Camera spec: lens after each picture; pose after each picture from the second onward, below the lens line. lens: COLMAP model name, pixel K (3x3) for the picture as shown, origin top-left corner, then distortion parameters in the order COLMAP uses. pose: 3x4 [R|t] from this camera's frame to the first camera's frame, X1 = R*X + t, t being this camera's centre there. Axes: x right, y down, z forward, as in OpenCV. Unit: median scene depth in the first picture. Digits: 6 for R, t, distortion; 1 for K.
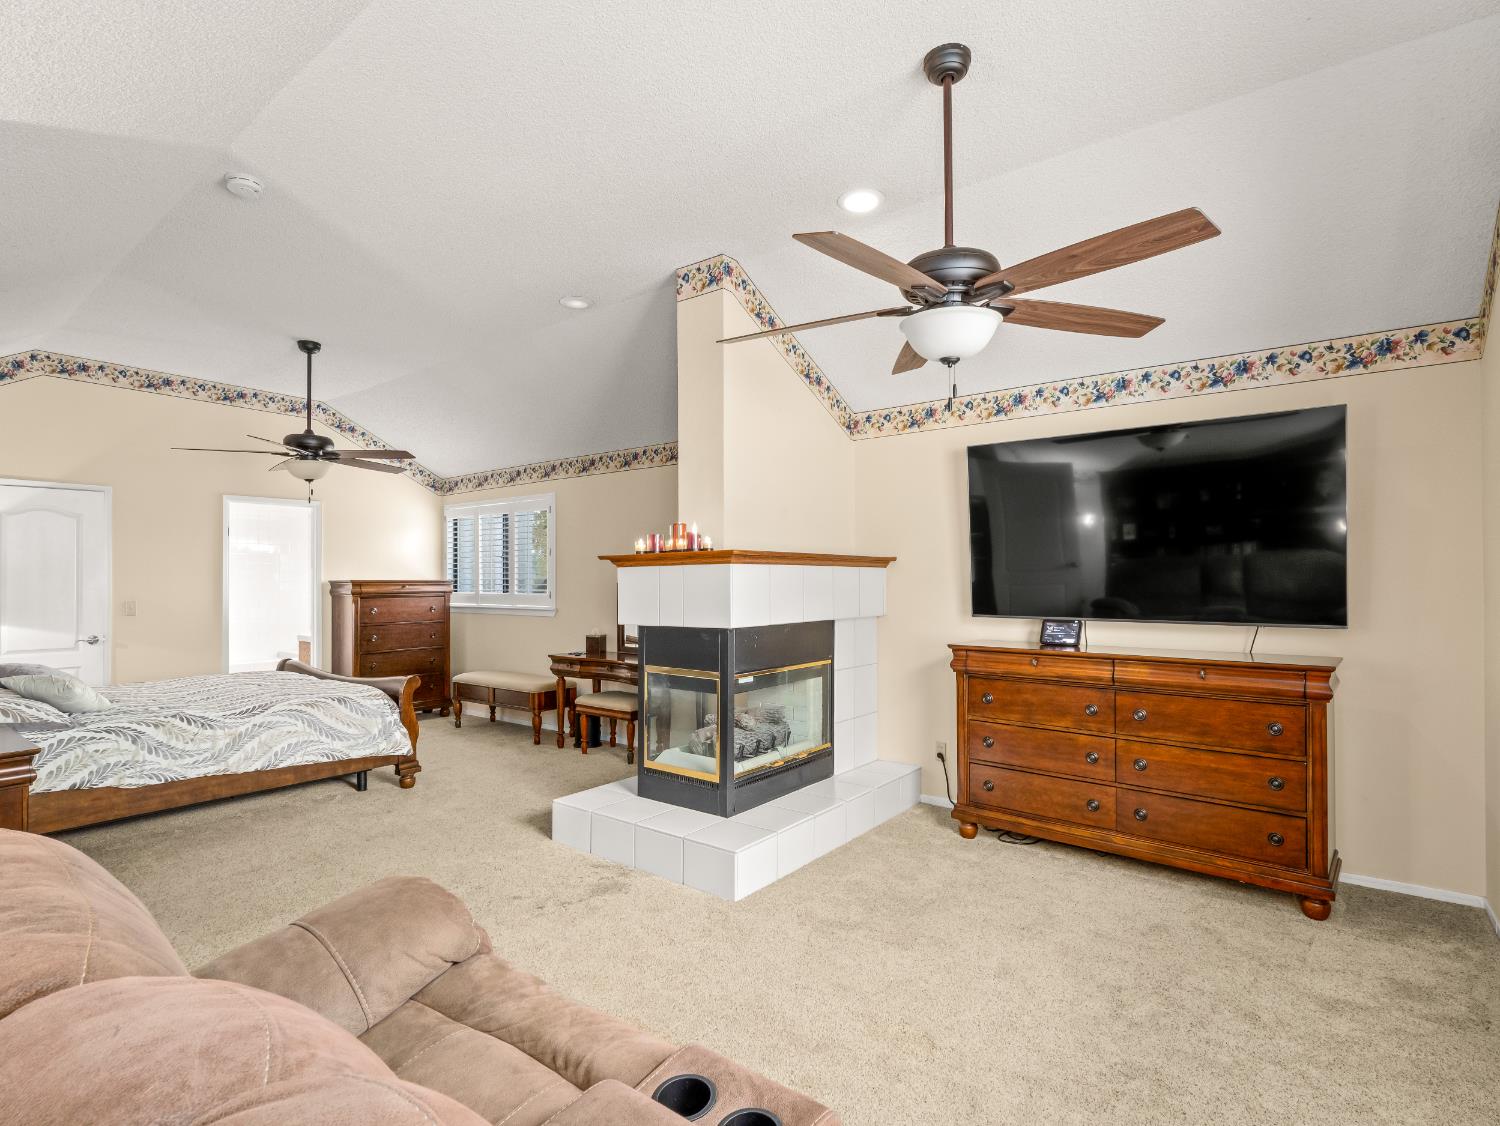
lens RADIAL K [[766.0, 0, 741.0], [0, 766.0, 571.5], [0, 0, 1]] dist [-0.009678, -0.001908]
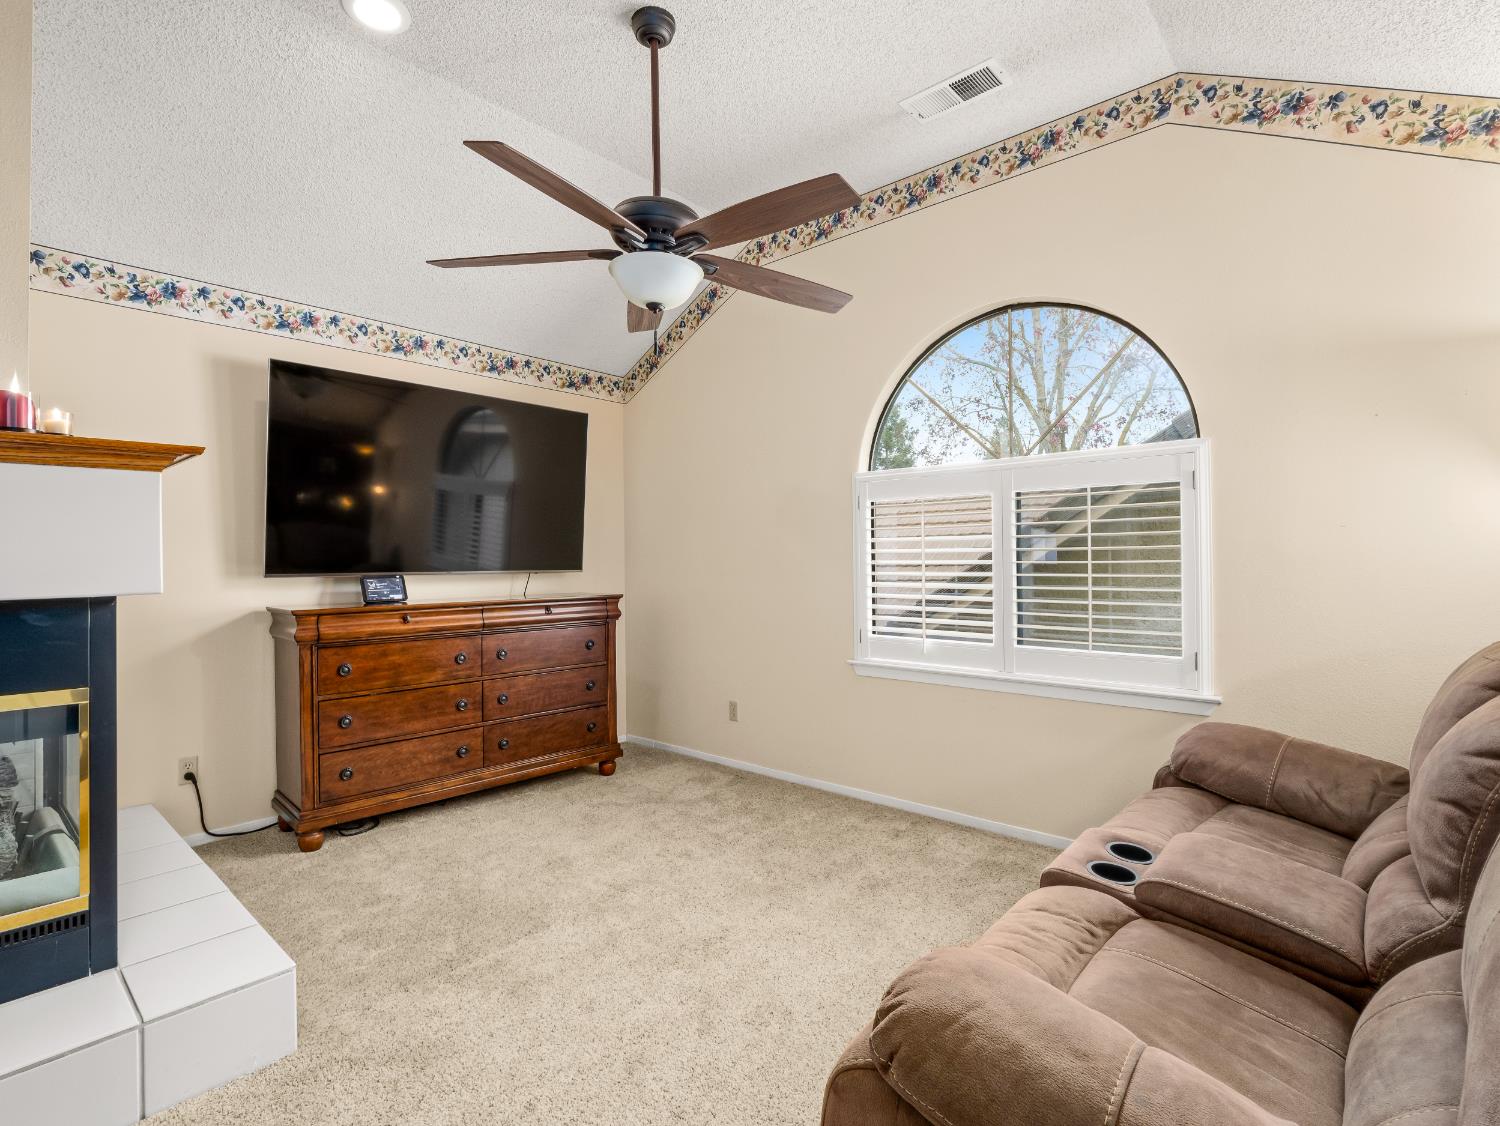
lens RADIAL K [[727.0, 0, 755.4], [0, 727.0, 552.4], [0, 0, 1]] dist [-0.006094, -0.005313]
pose [[0.046458, 0.012547, 0.998841, -0.476833], [-0.000885, 0.999921, -0.012520, 0.049204], [-0.998920, -0.000302, 0.046465, 0.541531]]
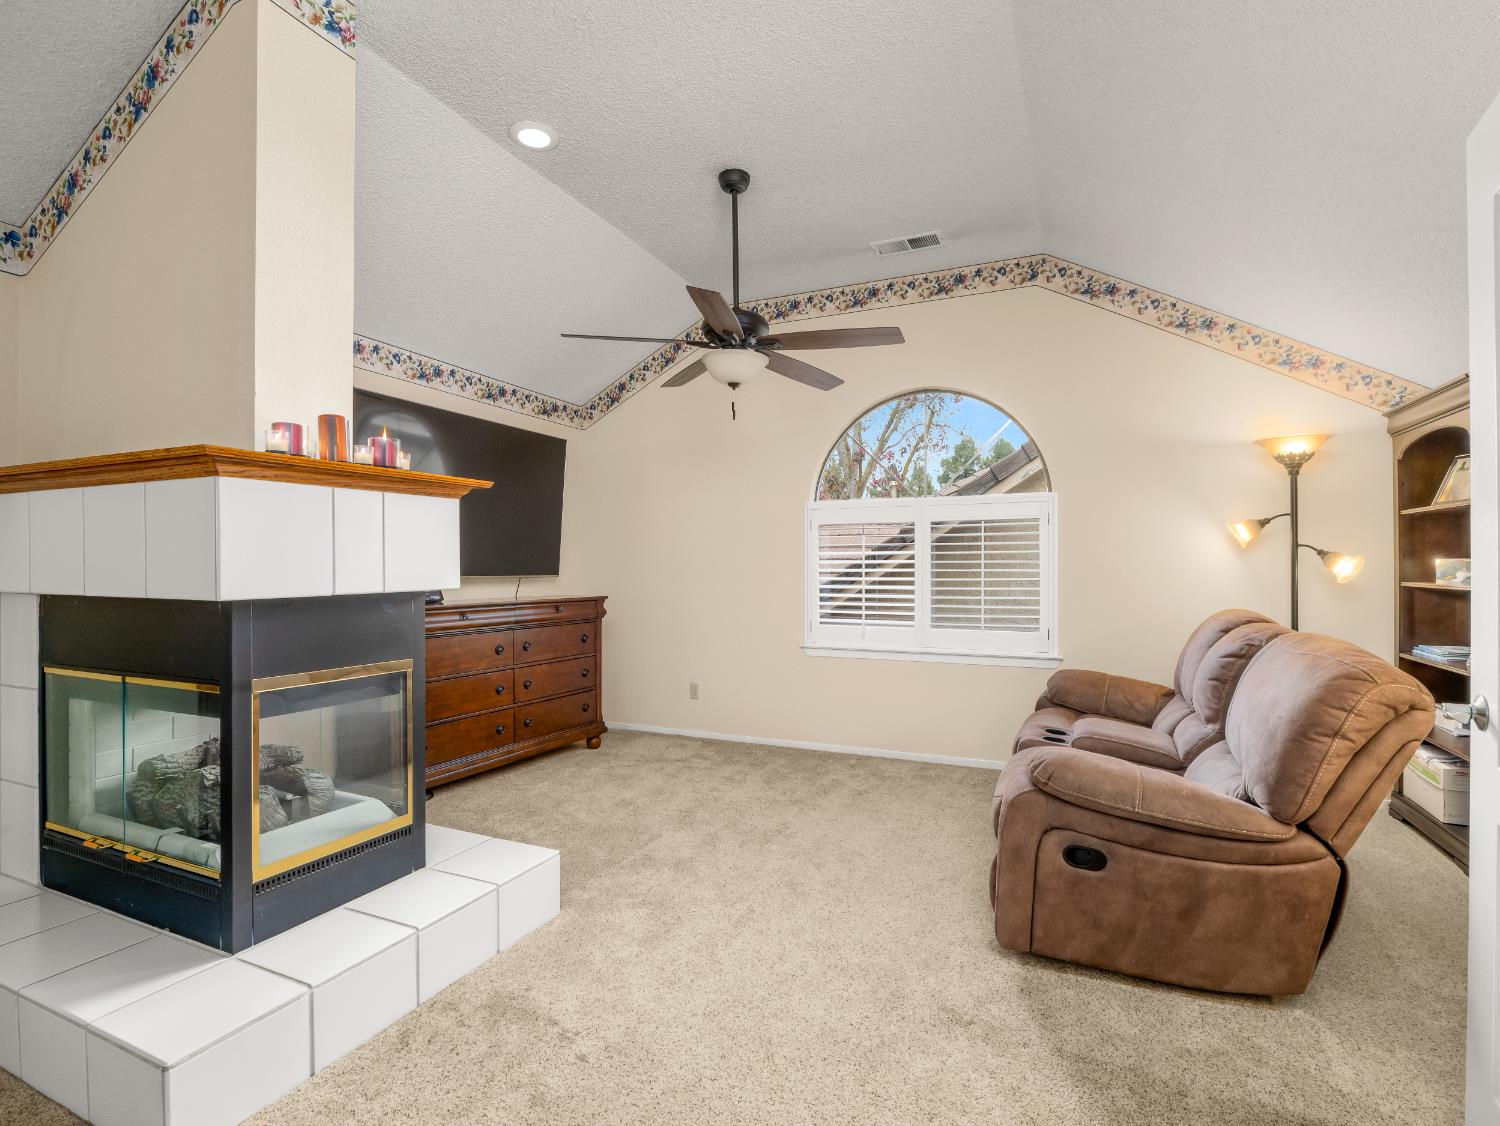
lens RADIAL K [[727.0, 0, 758.4], [0, 727.0, 569.9], [0, 0, 1]] dist [-0.006094, -0.005313]
pose [[-0.253757, 0.000855, 0.967268, -0.718201], [-0.006333, 0.999977, -0.002545, 0.053947], [-0.967247, -0.006771, -0.253745, 0.864784]]
